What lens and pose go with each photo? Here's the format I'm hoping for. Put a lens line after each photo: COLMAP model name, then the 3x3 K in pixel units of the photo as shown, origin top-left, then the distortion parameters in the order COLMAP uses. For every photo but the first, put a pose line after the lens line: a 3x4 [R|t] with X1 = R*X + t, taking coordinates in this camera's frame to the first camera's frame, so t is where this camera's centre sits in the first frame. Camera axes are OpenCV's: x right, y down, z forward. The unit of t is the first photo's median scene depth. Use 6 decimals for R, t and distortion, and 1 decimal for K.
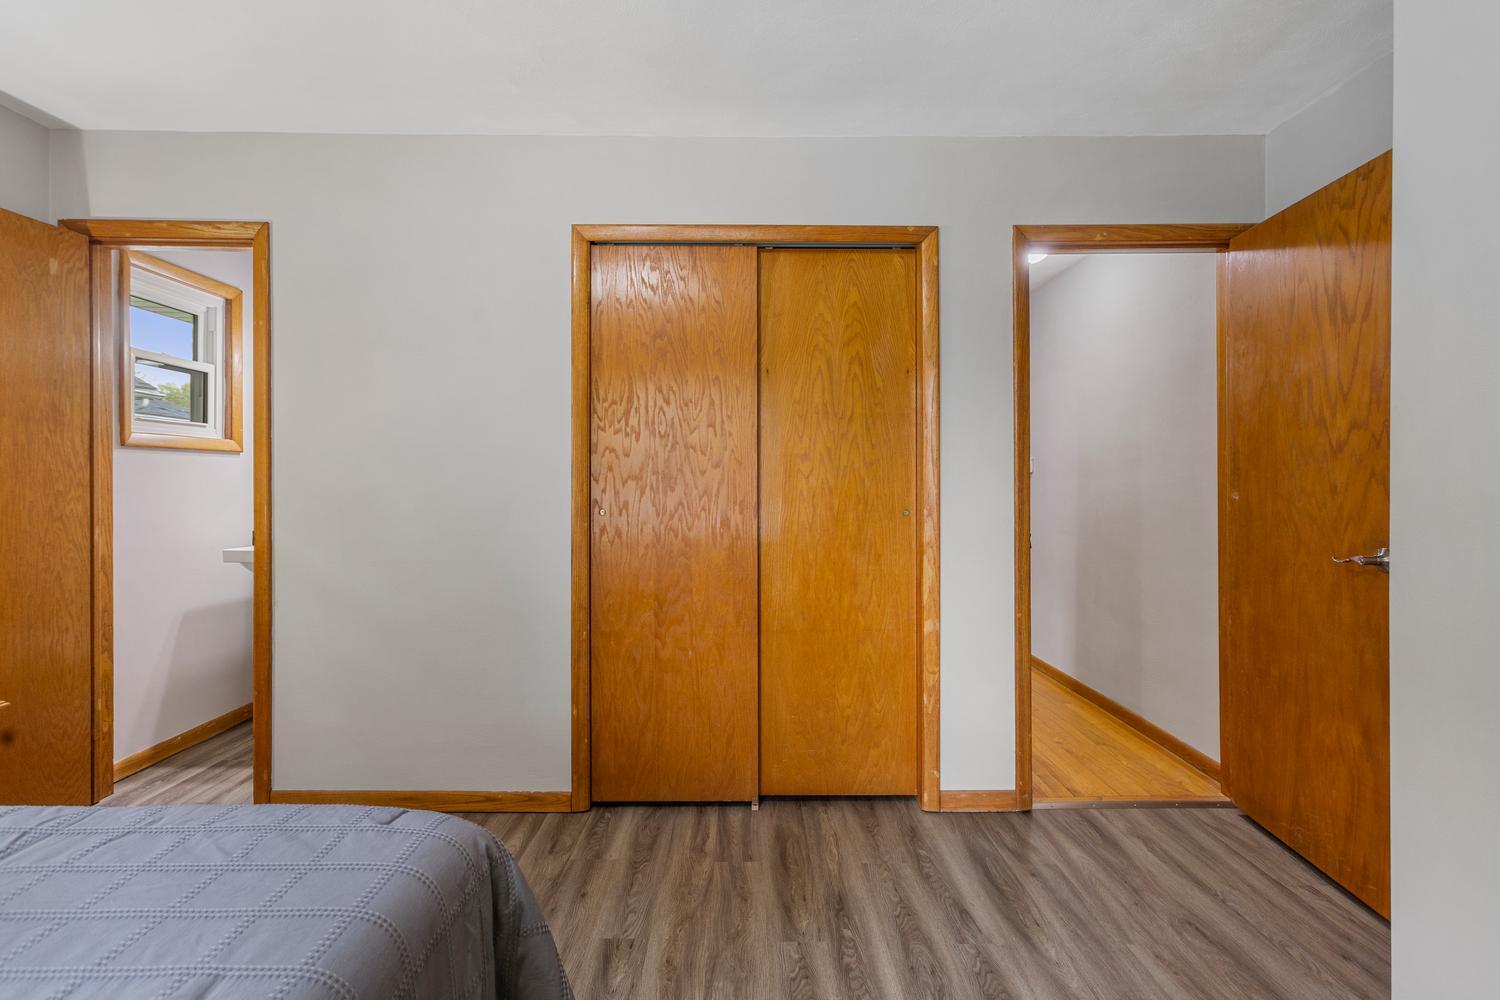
lens RADIAL K [[721.6, 0, 755.9], [0, 721.6, 489.6], [0, 0, 1]] dist [-0.001240, 0.001859]
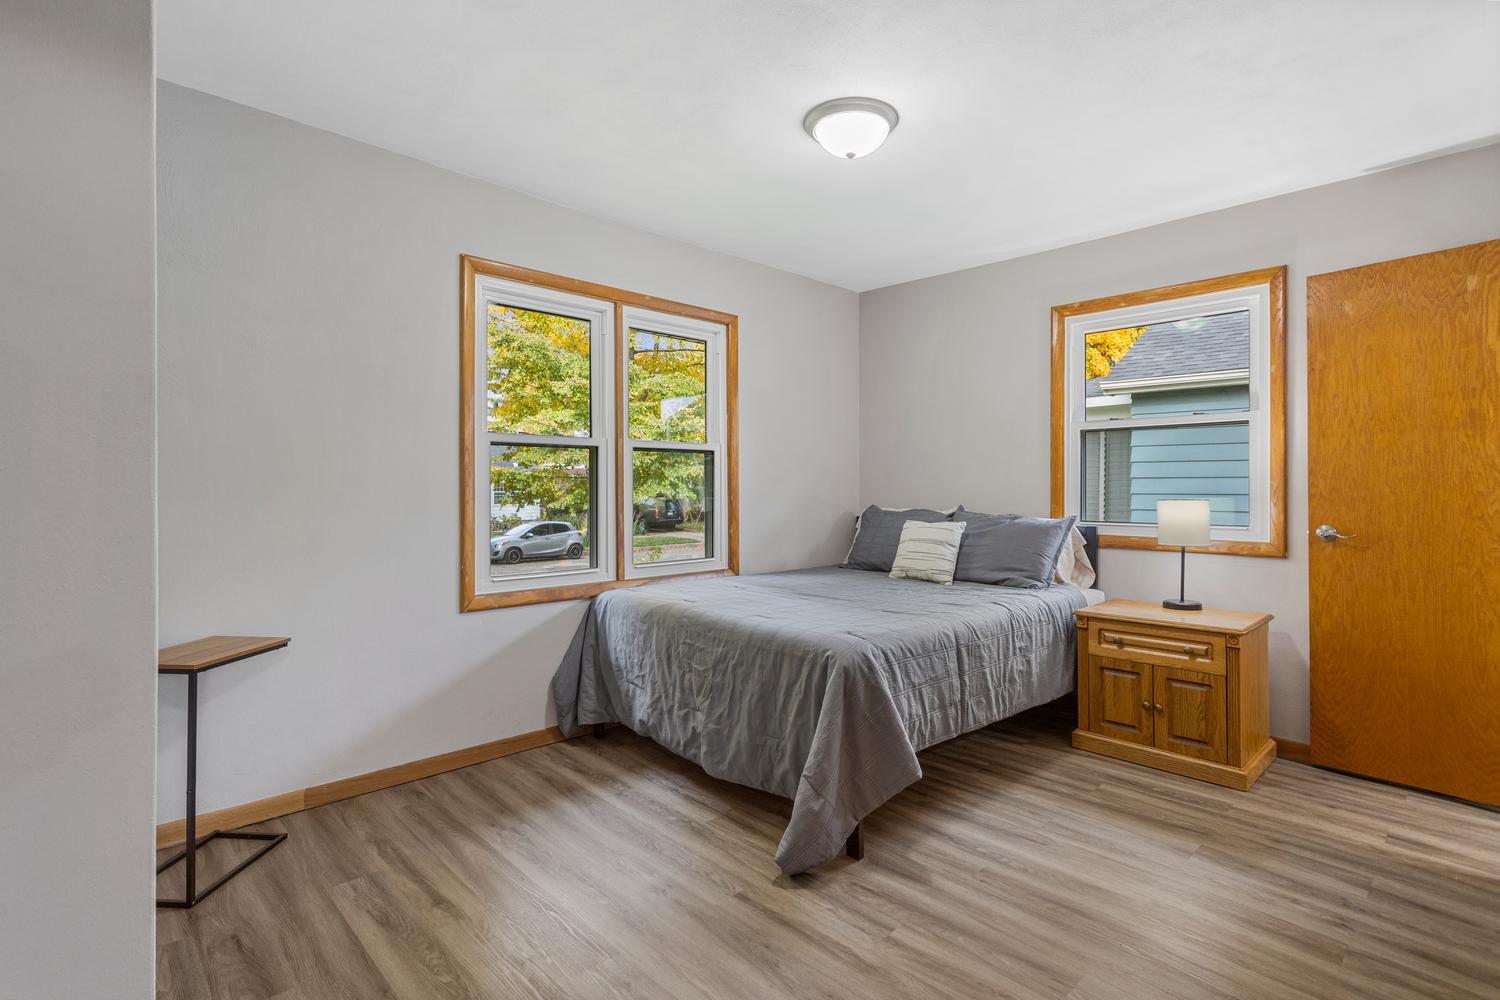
lens RADIAL K [[721.6, 0, 741.5], [0, 721.6, 490.1], [0, 0, 1]] dist [-0.001240, 0.001859]
pose [[-0.730116, 0.000959, -0.683322, 0.609548], [-0.001808, 0.999993, 0.003335, -0.002370], [0.683320, 0.003670, -0.730109, 1.148537]]
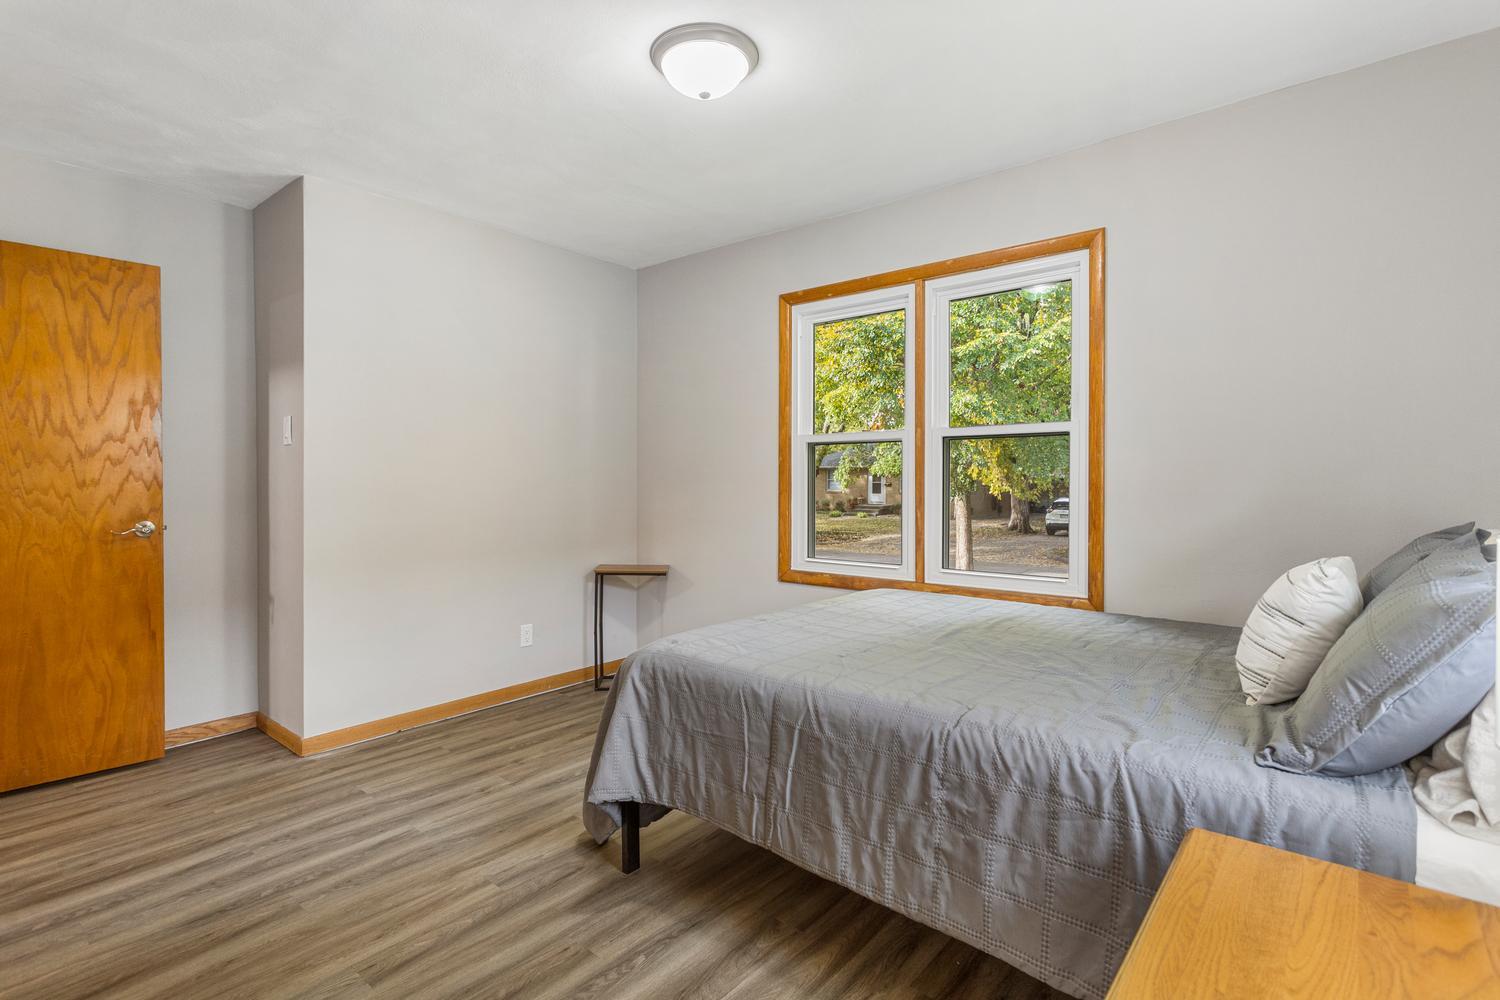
lens RADIAL K [[721.6, 0, 752.2], [0, 721.6, 494.4], [0, 0, 1]] dist [-0.001240, 0.001859]
pose [[-0.763489, -0.012770, 0.645695, -0.954337], [0.000233, 0.999799, 0.020048, -0.005673], [-0.645821, 0.015457, -0.763332, 1.143900]]
